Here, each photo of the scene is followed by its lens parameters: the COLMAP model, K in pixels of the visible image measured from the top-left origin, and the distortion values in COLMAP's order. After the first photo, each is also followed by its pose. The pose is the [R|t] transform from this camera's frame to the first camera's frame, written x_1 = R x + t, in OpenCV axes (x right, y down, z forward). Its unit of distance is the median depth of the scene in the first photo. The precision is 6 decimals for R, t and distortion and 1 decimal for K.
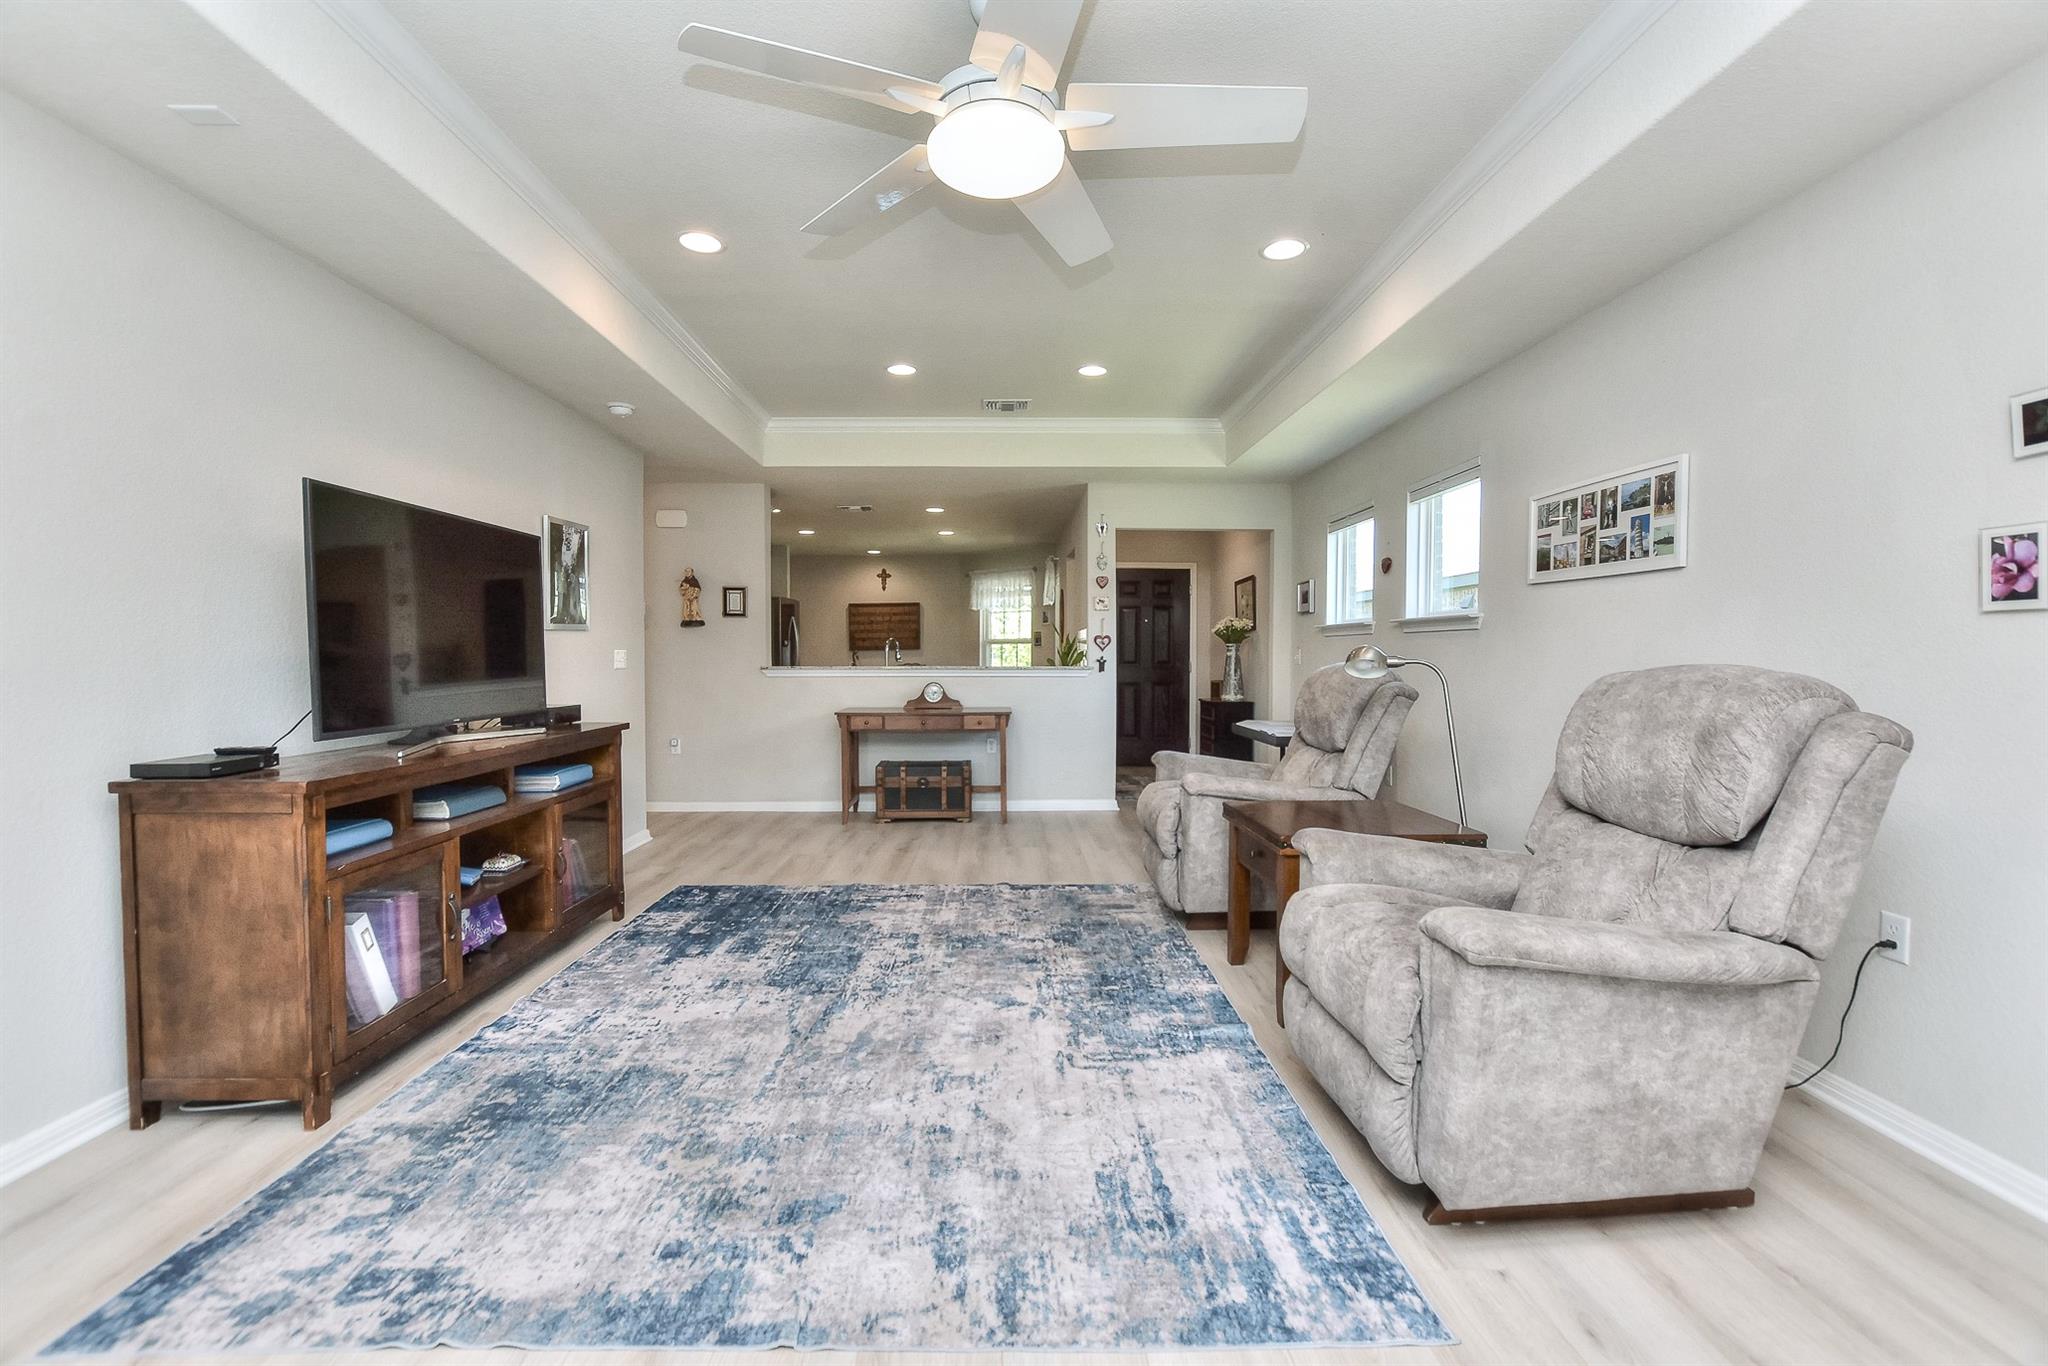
lens RADIAL K [[896.5, 0, 1020.0], [0, 896.5, 673.2], [0, 0, 1]] dist [-0.022228, 0.003726]
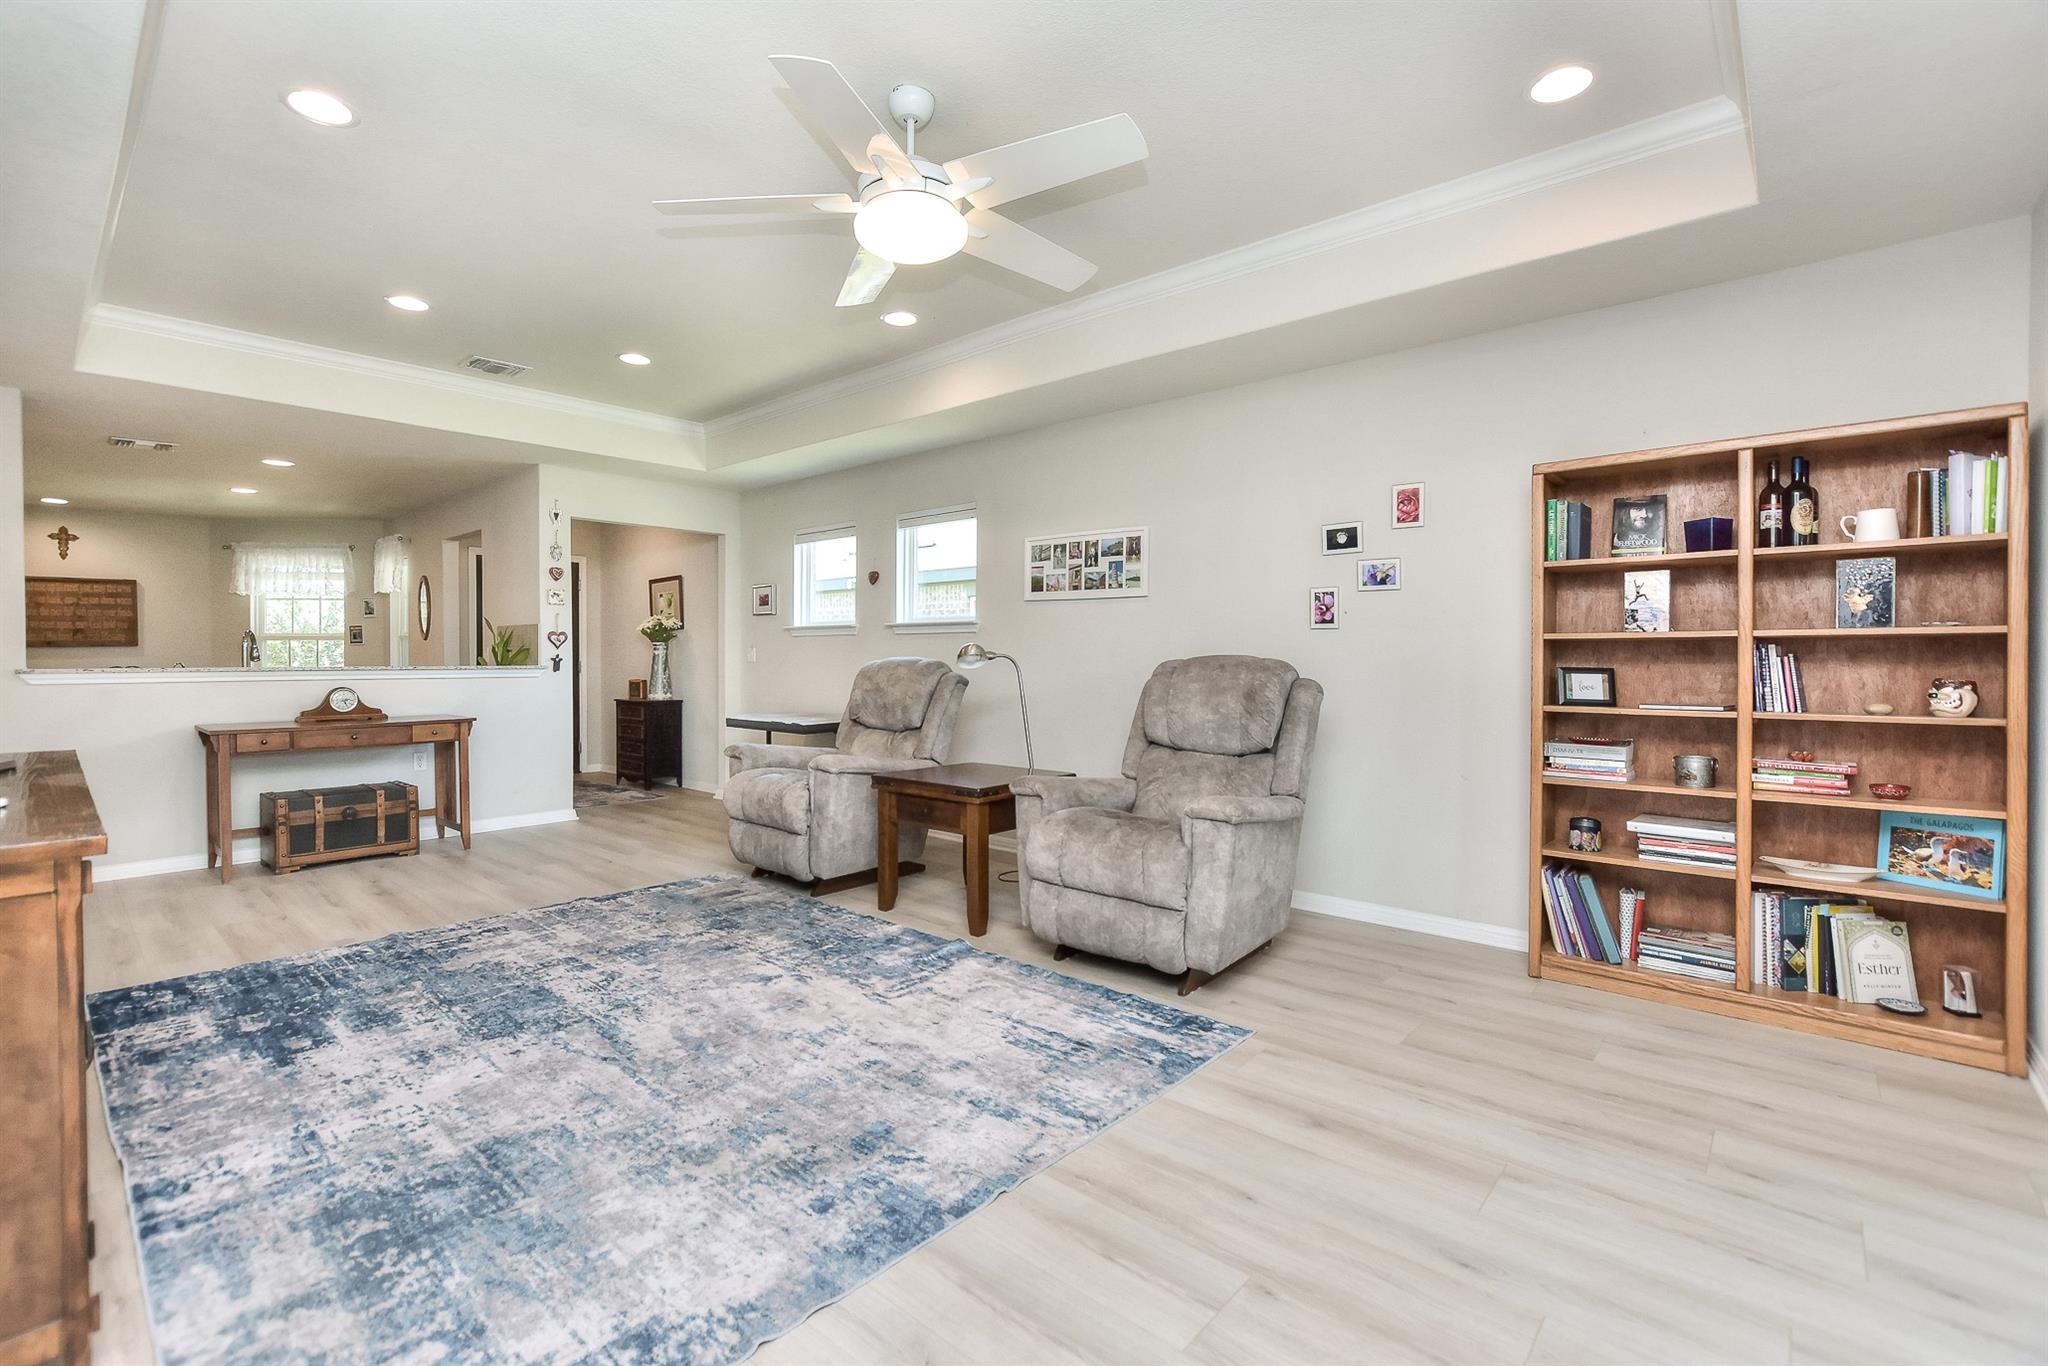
lens RADIAL K [[904.8, 0, 1025.1], [0, 904.8, 673.0], [0, 0, 1]] dist [-0.025671, 0.004268]
pose [[0.677917, -0.015358, 0.734978, -0.531266], [0.016203, 0.999851, 0.005947, 0.005198], [-0.734960, 0.007878, 0.678065, 0.045281]]
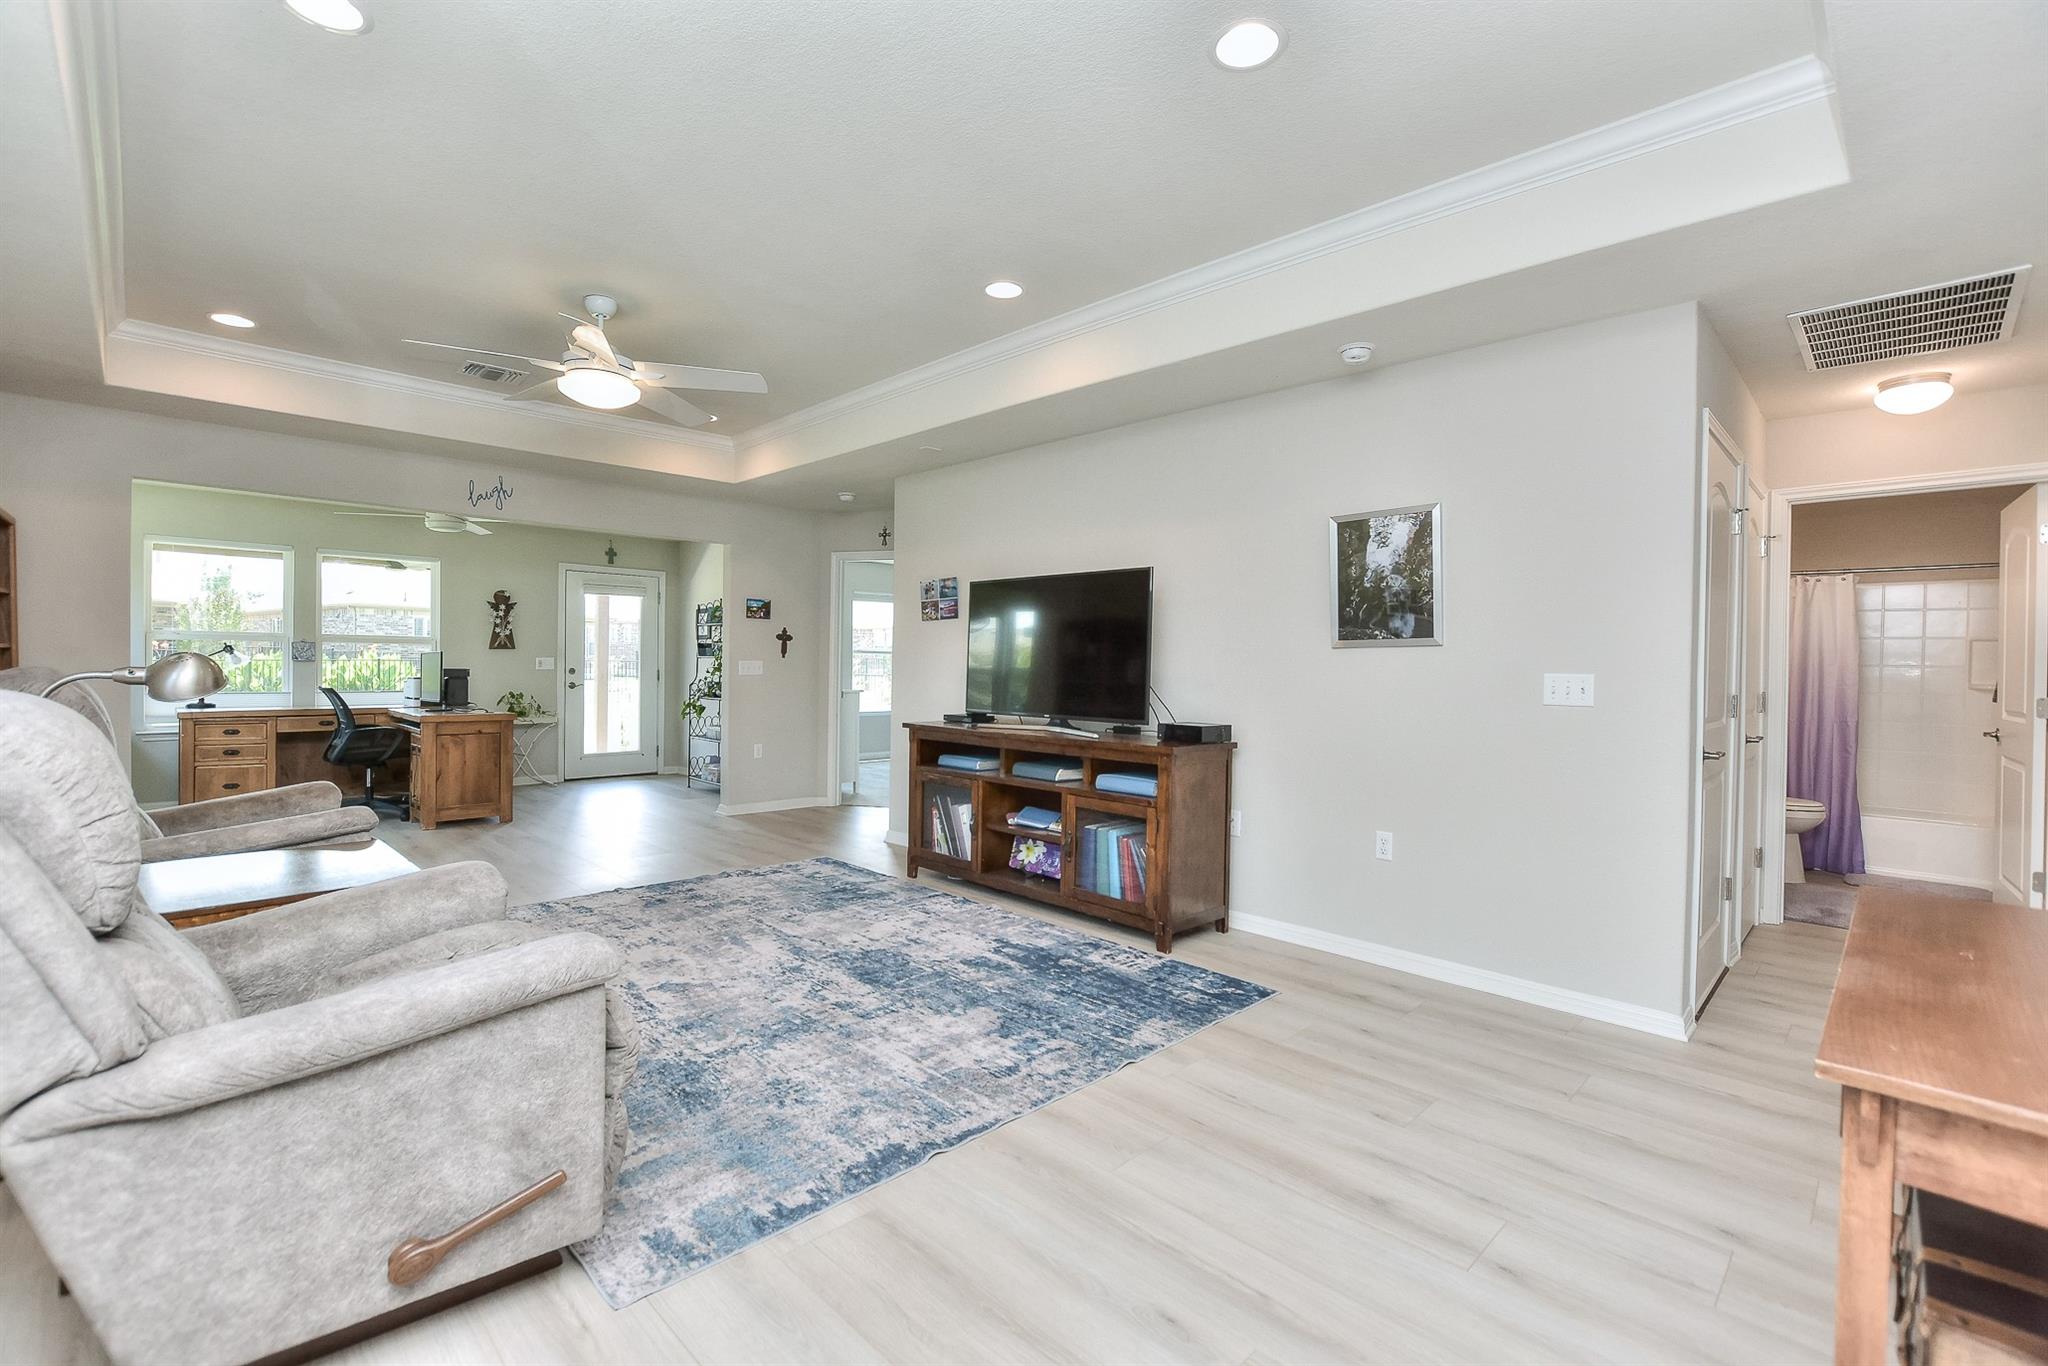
lens RADIAL K [[896.5, 0, 1020.0], [0, 896.5, 673.2], [0, 0, 1]] dist [-0.022228, 0.003726]
pose [[-0.727193, -0.004335, -0.686419, 0.383526], [-0.031226, 0.999154, 0.026771, -0.051096], [0.685722, 0.040901, -0.726713, 1.891719]]
